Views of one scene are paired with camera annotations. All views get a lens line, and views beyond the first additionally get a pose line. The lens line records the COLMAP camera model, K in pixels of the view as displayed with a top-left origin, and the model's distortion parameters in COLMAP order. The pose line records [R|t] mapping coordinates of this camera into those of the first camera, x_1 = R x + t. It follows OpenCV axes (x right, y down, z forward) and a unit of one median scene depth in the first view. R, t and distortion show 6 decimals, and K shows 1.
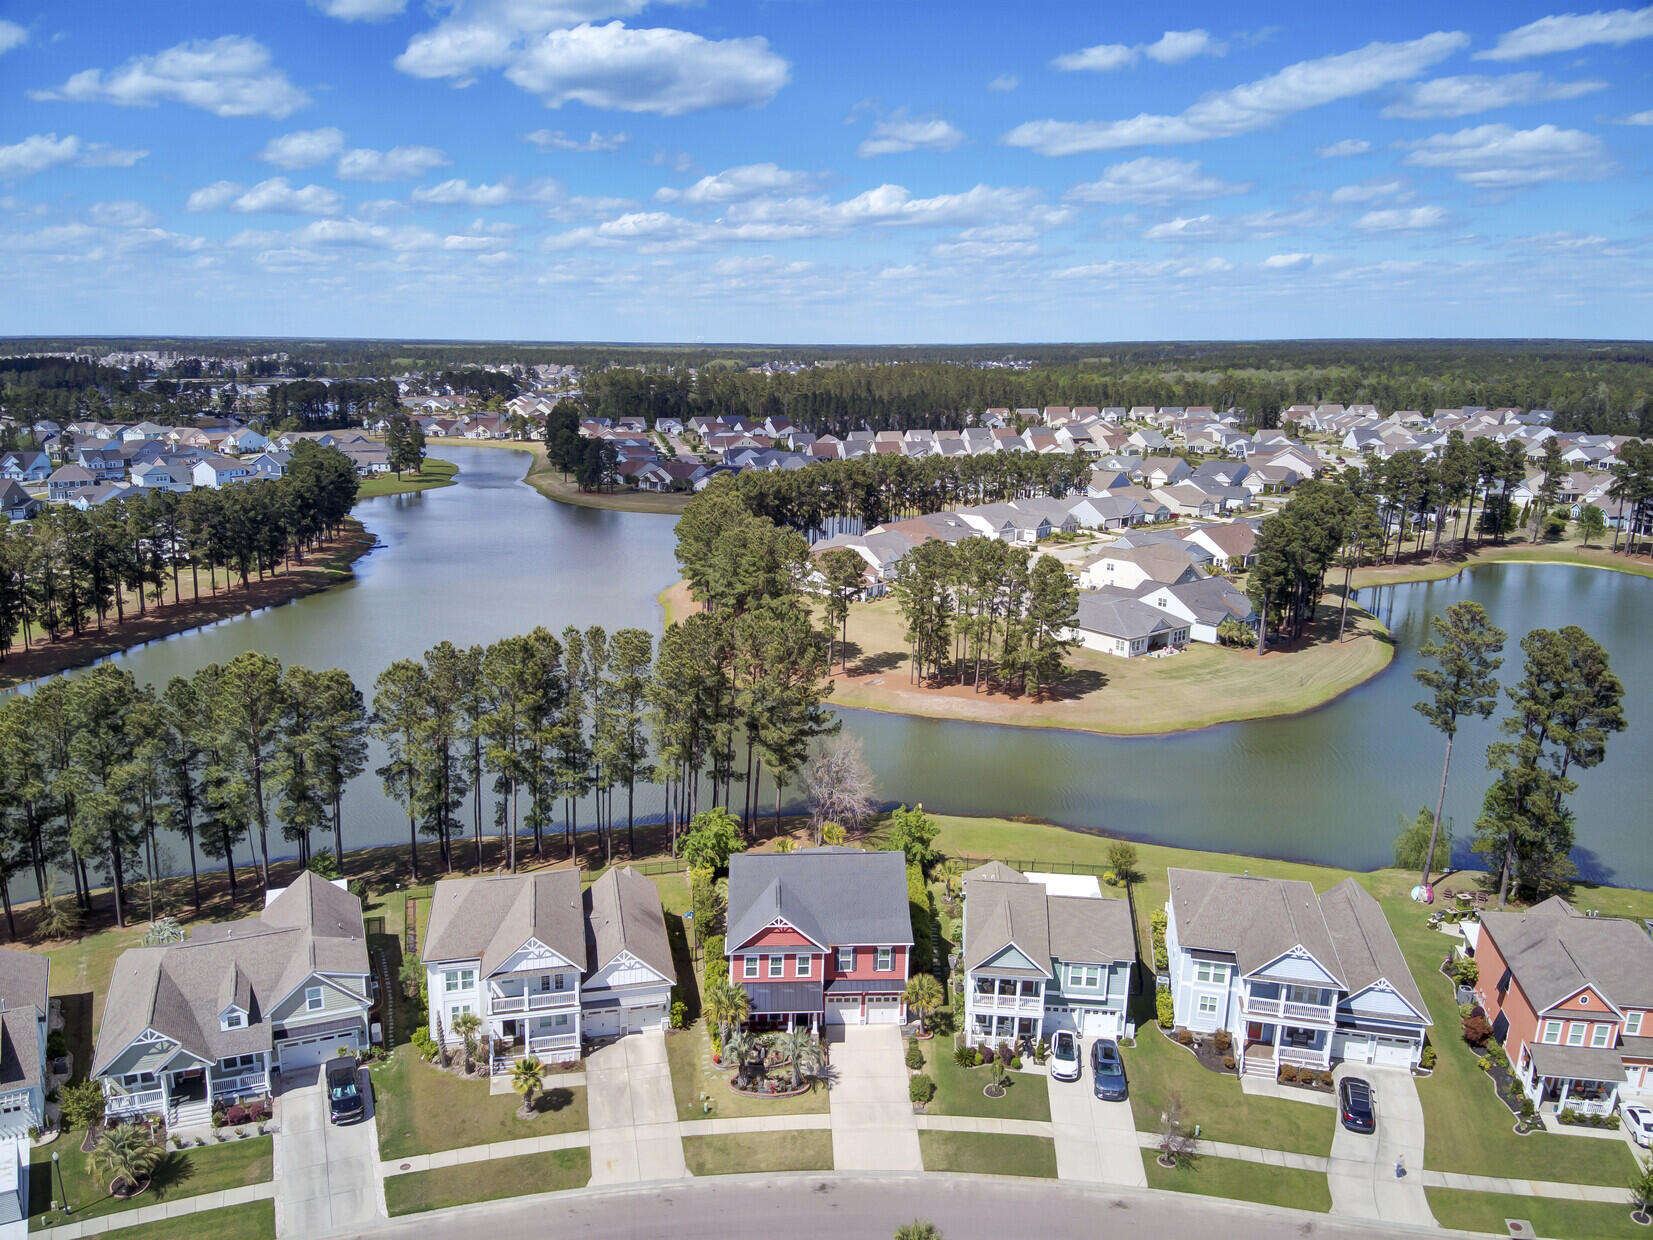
lens RADIAL K [[1200.3, 0, 847.9], [0, 1200.3, 514.6], [0, 0, 1]] dist [0.133692, -0.257808]
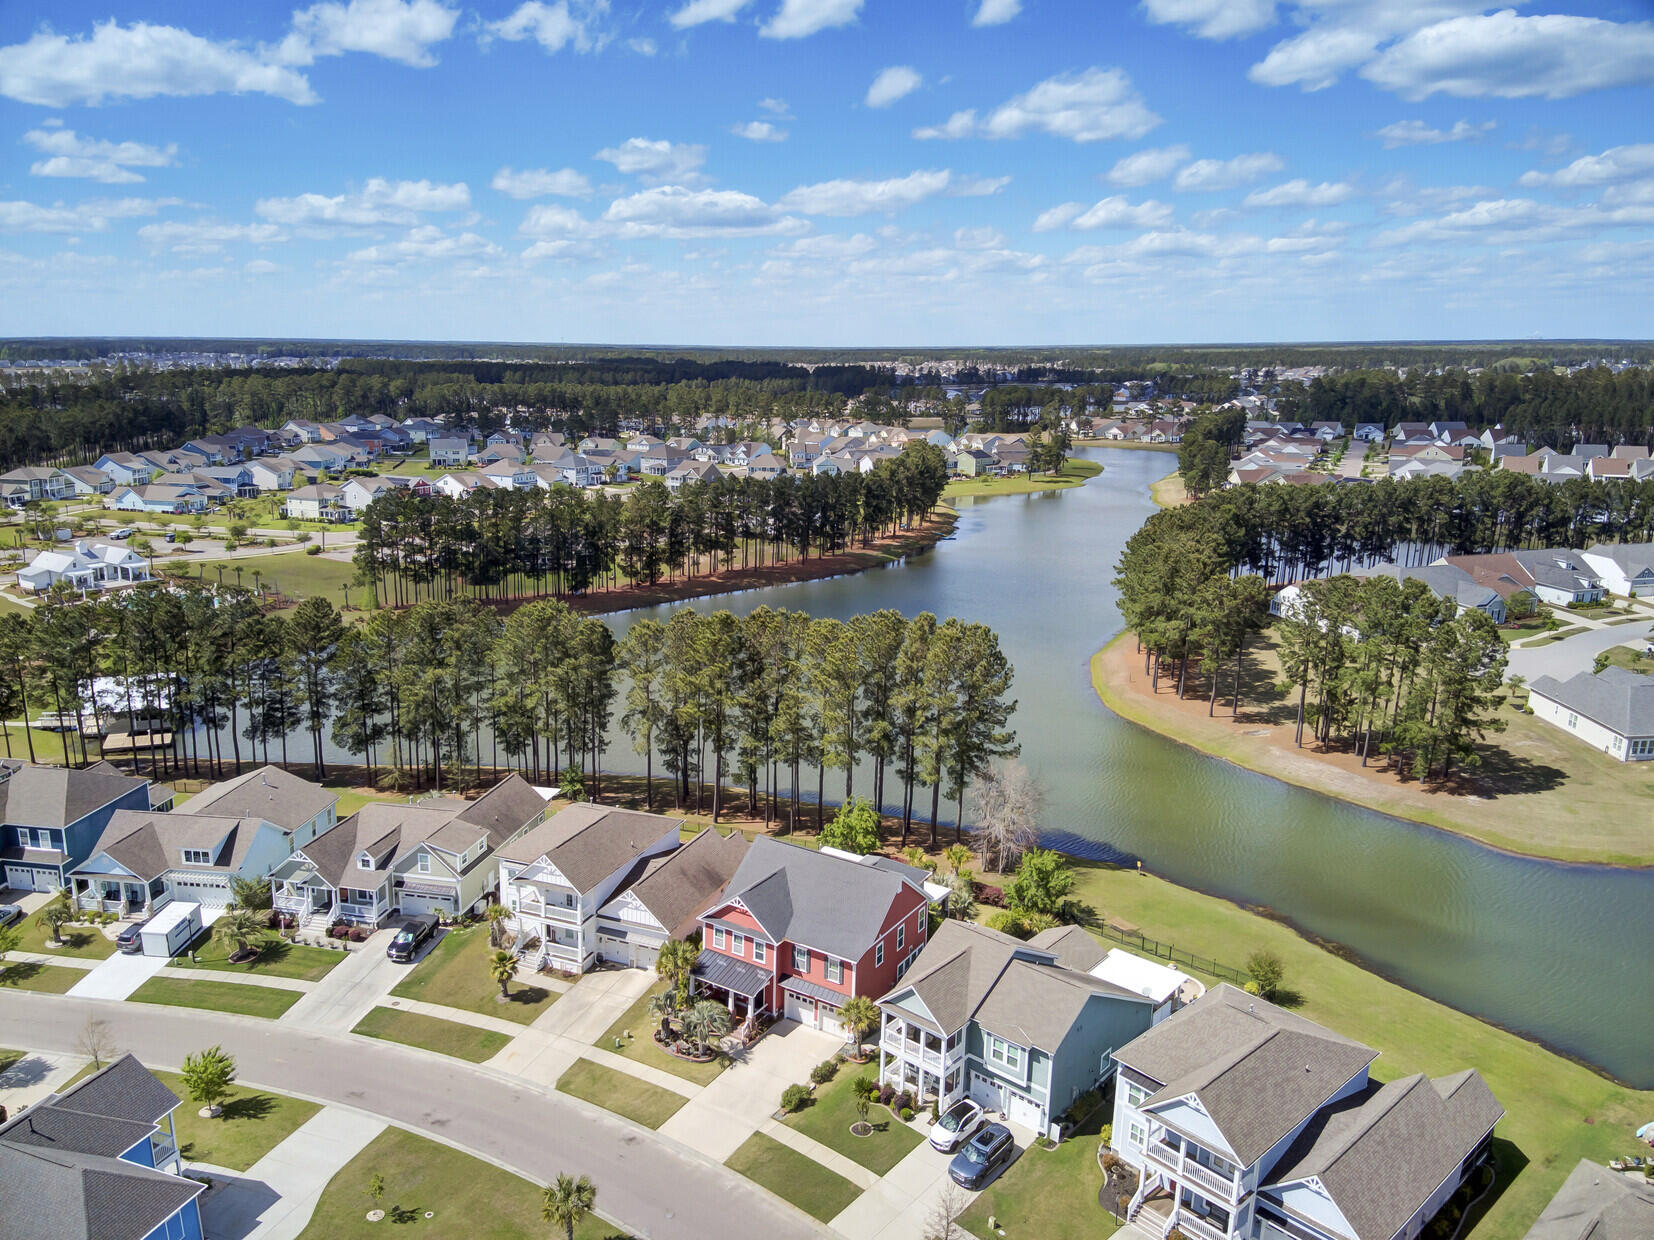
lens RADIAL K [[1251.8, 0, 893.0], [0, 1251.8, 614.9], [0, 0, 1]] dist [0.108194, -0.277827]
pose [[0.802236, 0.117507, -0.585329, 0.626752], [-0.080790, 0.992787, 0.088577, -0.007435], [0.591516, -0.023771, 0.805943, 0.229090]]
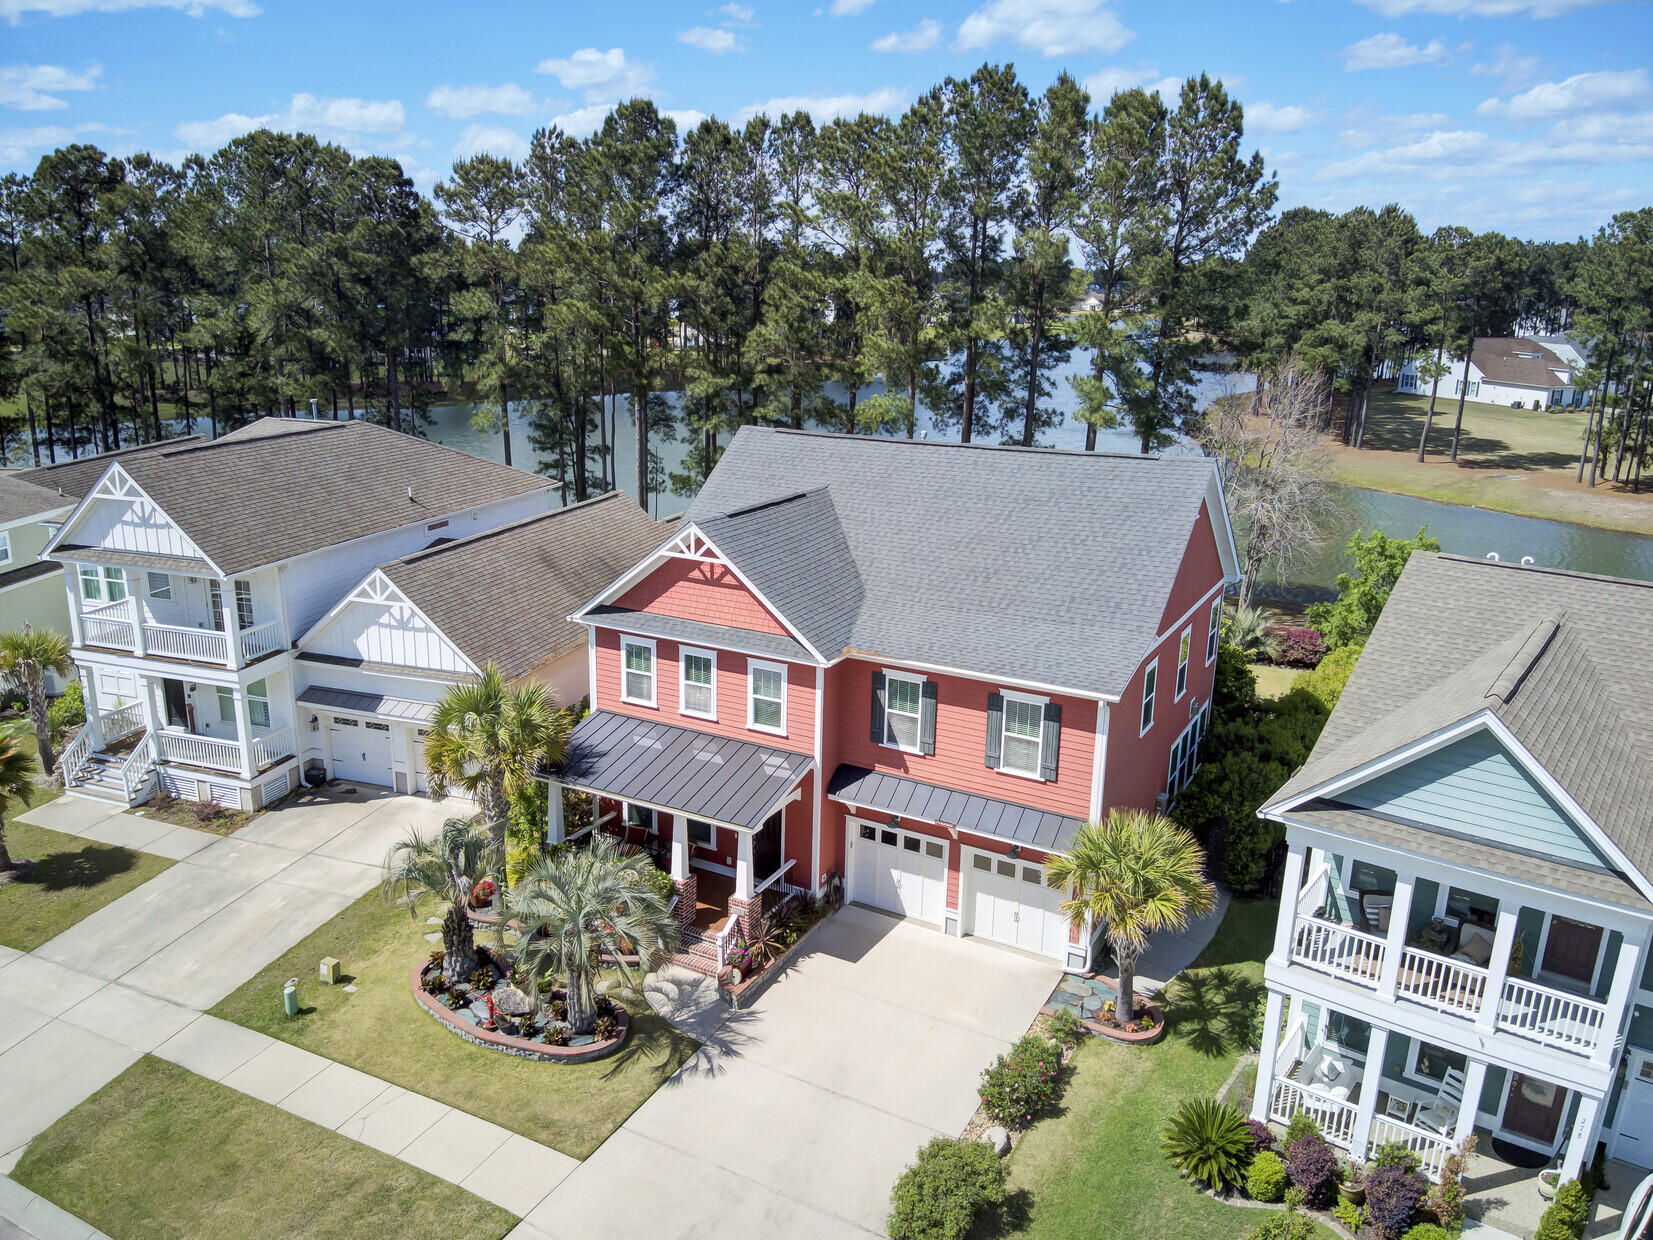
lens RADIAL K [[1168.0, 0, 903.1], [0, 1168.0, 619.4], [0, 0, 1]] dist [0.093182, -0.123581]
pose [[0.842125, 0.122935, -0.525084, 0.150926], [-0.075201, 0.990927, 0.111392, 0.311774], [0.534014, -0.054319, 0.843729, 0.756847]]
